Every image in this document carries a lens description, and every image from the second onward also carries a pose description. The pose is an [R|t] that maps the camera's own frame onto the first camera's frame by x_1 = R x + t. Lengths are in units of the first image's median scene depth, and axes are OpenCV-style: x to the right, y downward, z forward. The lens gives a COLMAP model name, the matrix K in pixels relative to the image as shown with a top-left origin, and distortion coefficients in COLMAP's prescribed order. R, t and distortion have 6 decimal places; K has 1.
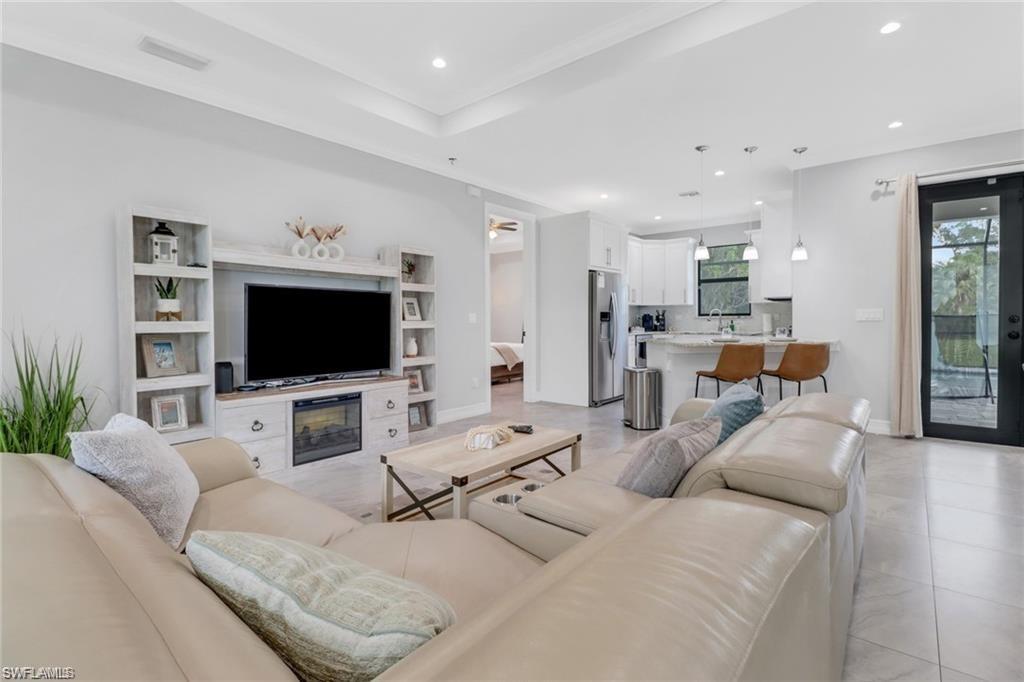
lens RADIAL K [[485.0, 0, 518.2], [0, 485.0, 324.4], [0, 0, 1]] dist [0.012425, -0.009734]
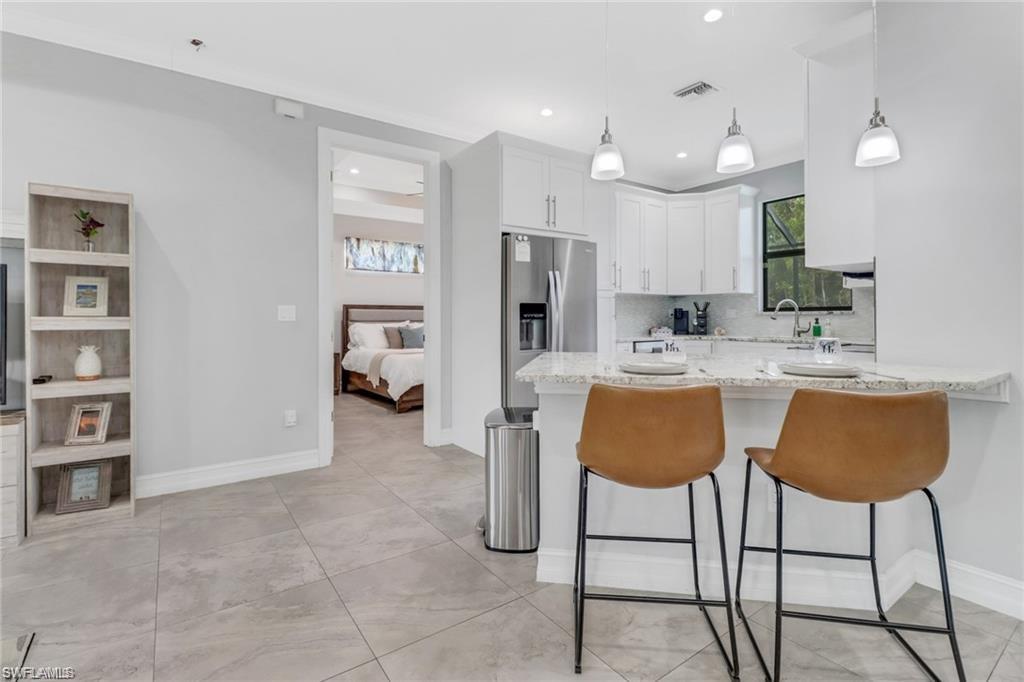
lens RADIAL K [[485.0, 0, 510.7], [0, 485.0, 310.4], [0, 0, 1]] dist [0.012425, -0.009734]
pose [[0.963781, 0.000106, -0.266695, 0.310863], [-0.006018, 0.999754, -0.021352, -0.004242], [0.266627, 0.022183, 0.963544, 0.429360]]
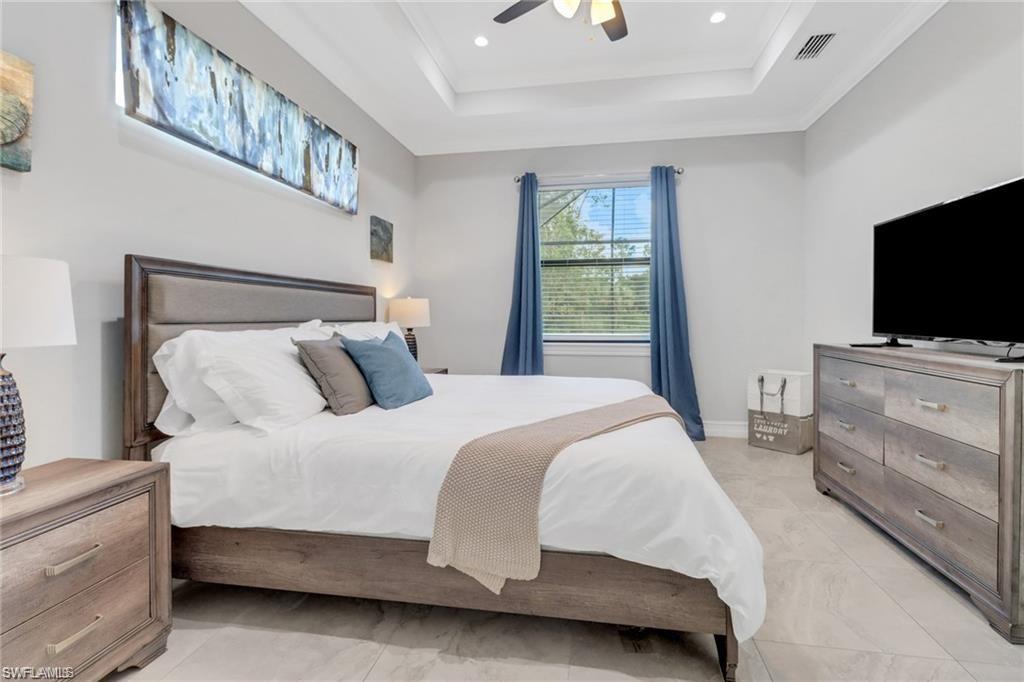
lens RADIAL K [[485.0, 0, 510.5], [0, 485.0, 314.7], [0, 0, 1]] dist [0.012425, -0.009734]
pose [[0.877925, 0.003726, 0.478784, -0.343552], [0.004017, 0.999877, -0.015147, -0.000628], [-0.478782, 0.015221, 0.877802, 1.106659]]
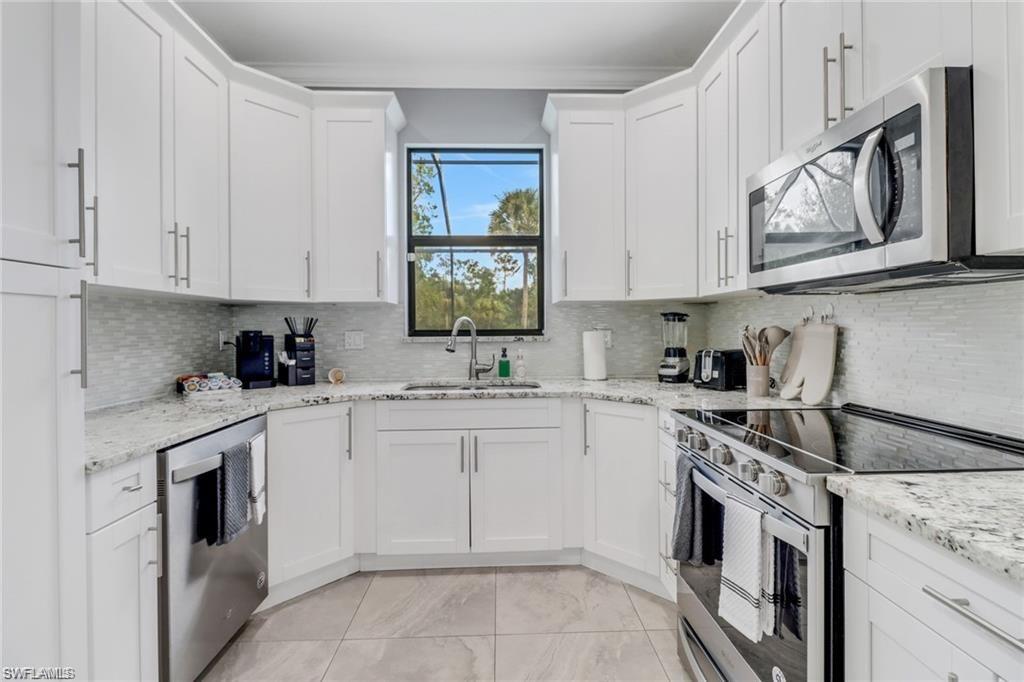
lens RADIAL K [[485.0, 0, 520.0], [0, 485.0, 331.9], [0, 0, 1]] dist [0.012425, -0.009734]
pose [[0.758327, -0.003930, 0.651862, 0.273755], [0.008071, 0.999962, -0.003360, -0.025387], [-0.651824, 0.007809, 0.758330, 0.931298]]
